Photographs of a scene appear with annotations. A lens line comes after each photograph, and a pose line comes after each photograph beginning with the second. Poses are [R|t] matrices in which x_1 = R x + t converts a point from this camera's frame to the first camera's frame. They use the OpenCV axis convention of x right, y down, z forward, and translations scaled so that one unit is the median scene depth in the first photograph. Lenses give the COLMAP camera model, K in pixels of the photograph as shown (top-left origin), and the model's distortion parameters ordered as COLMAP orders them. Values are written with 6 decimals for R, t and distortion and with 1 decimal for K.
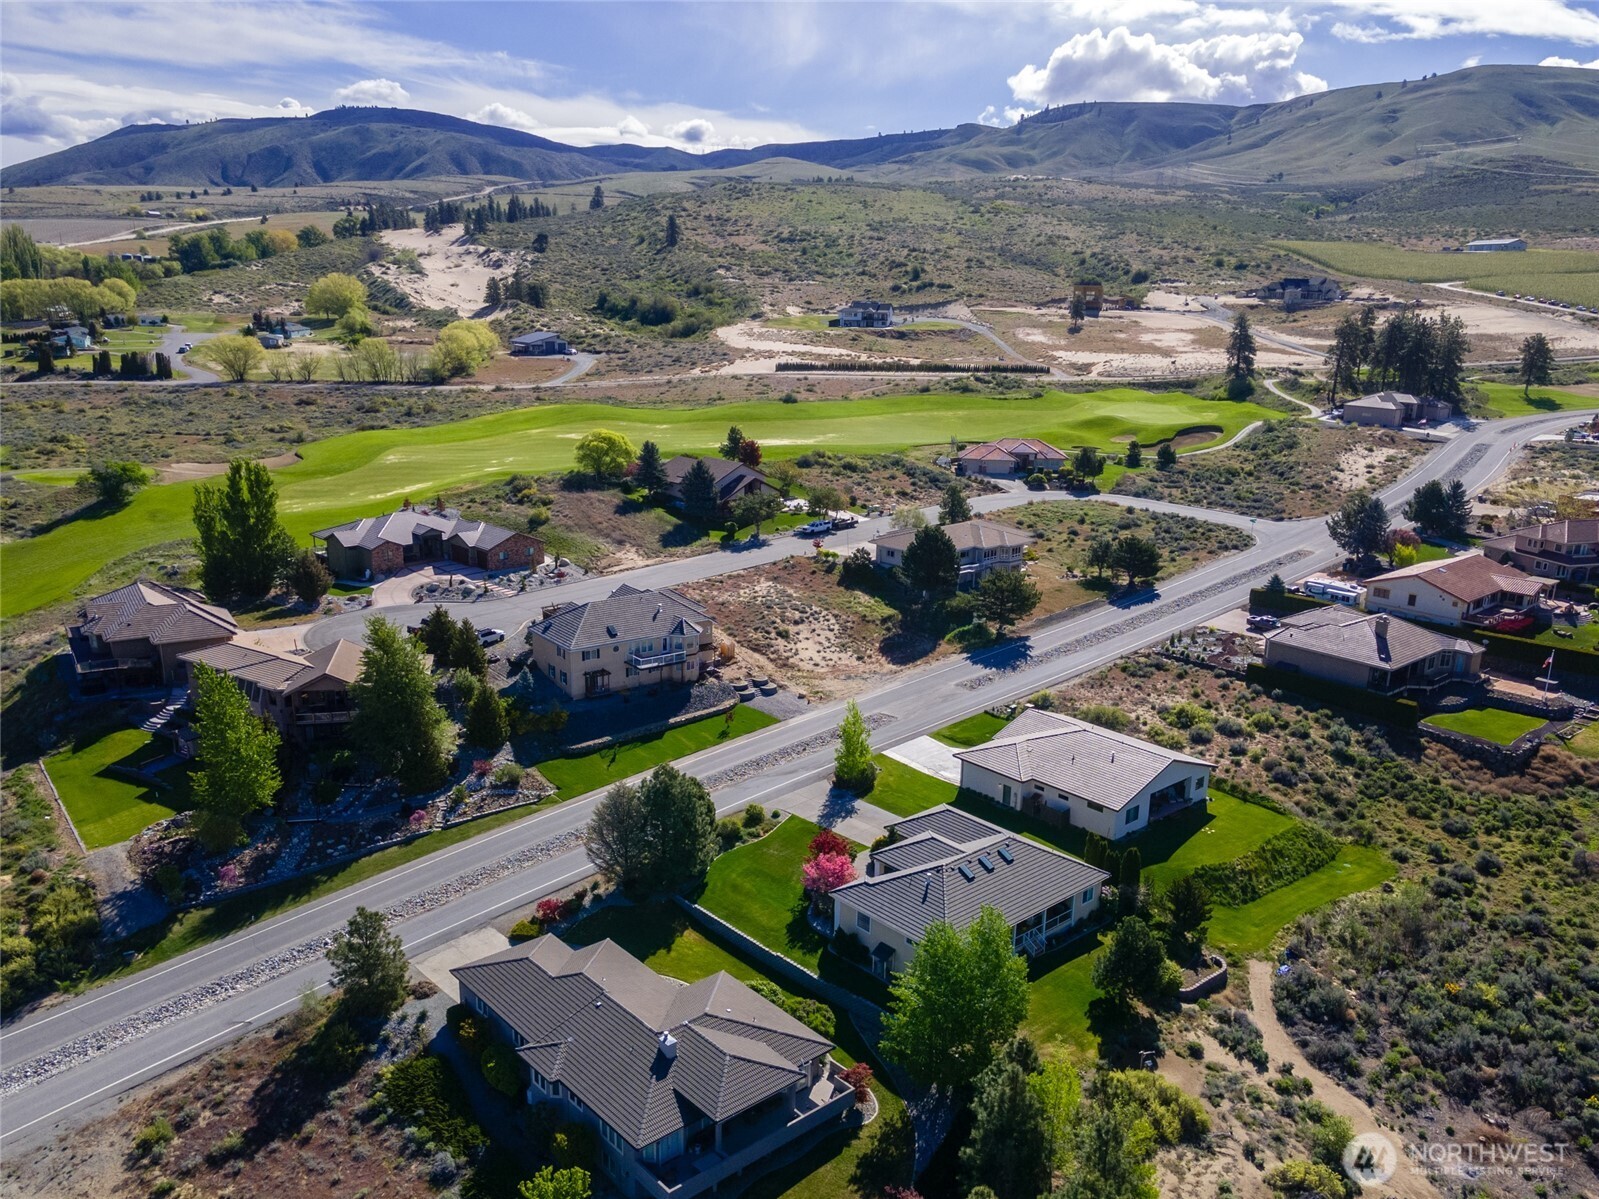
lens RADIAL K [[1161.4, 0, 801.5], [0, 1161.4, 603.8], [0, 0, 1]] dist [0.041286, 0.015197]
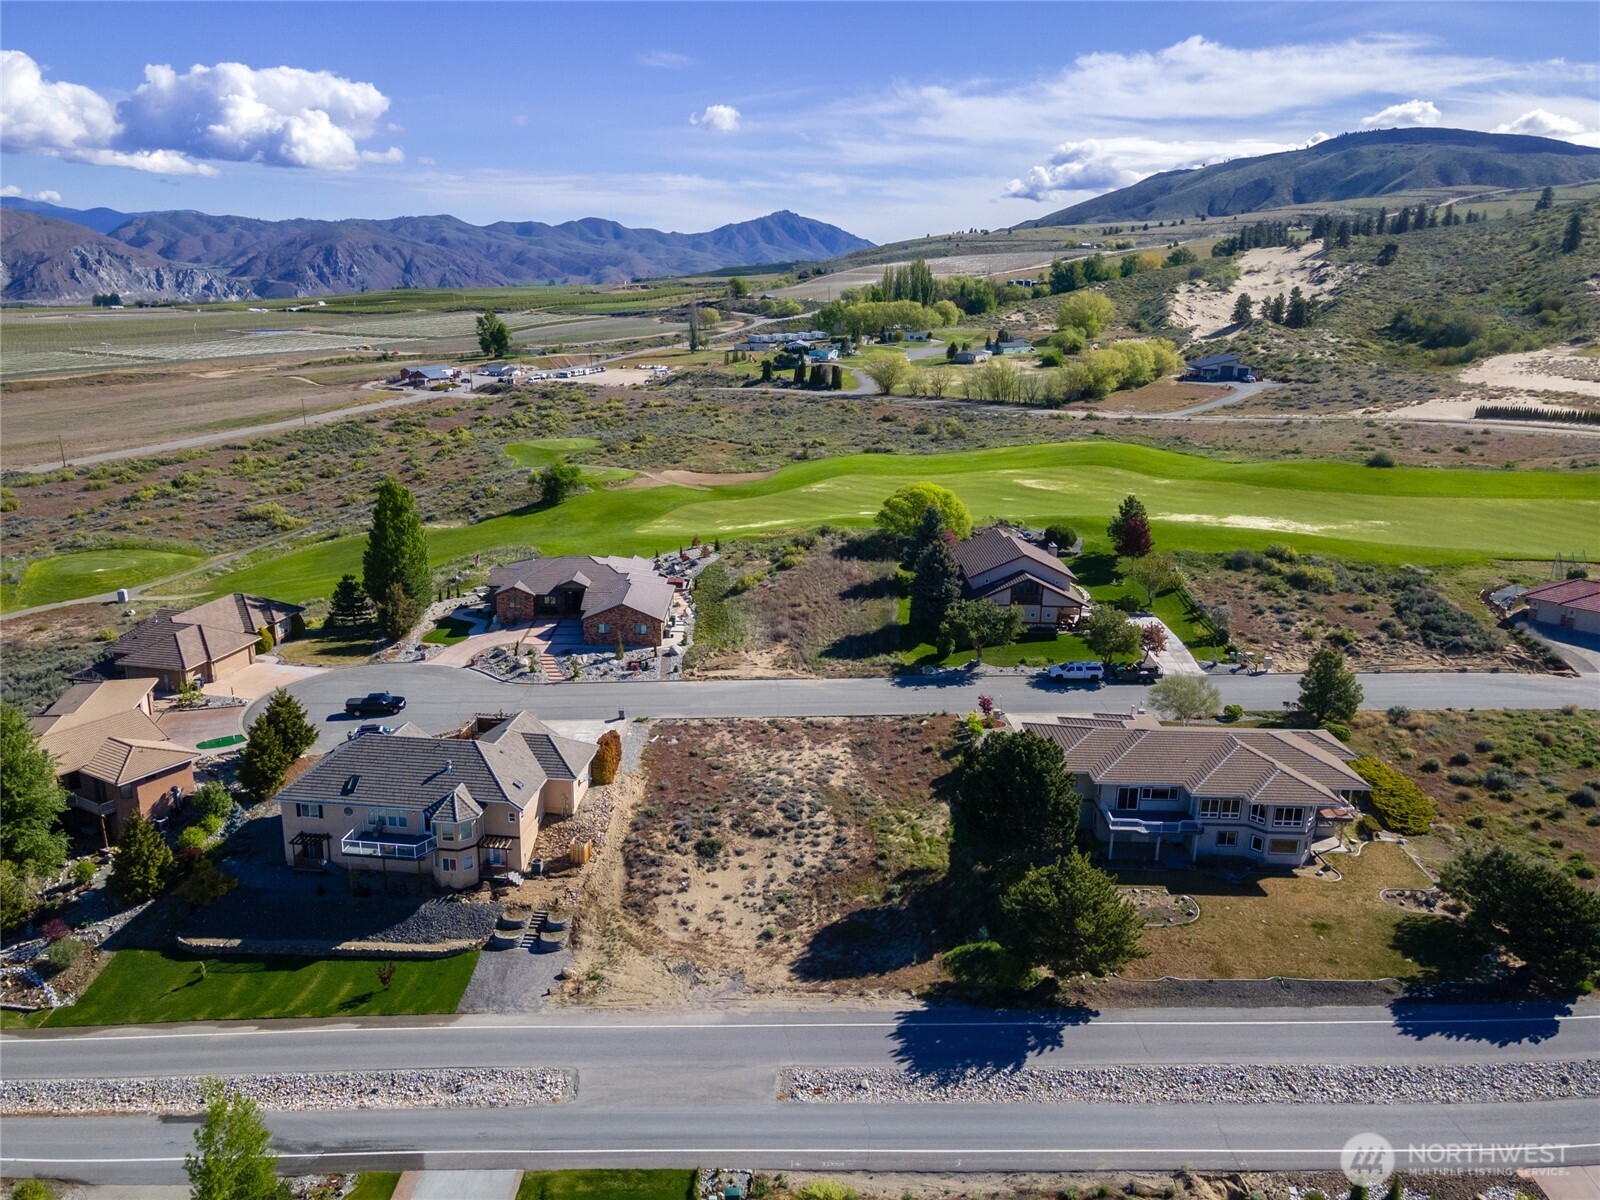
lens RADIAL K [[1120.4, 0, 804.9], [0, 1120.4, 598.8], [0, 0, 1]] dist [0.009341, 0.004675]
pose [[0.733040, 0.174298, -0.657474, 0.151532], [-0.180885, 0.981757, 0.058592, -0.057625], [0.655692, 0.075977, 0.751196, 0.224579]]
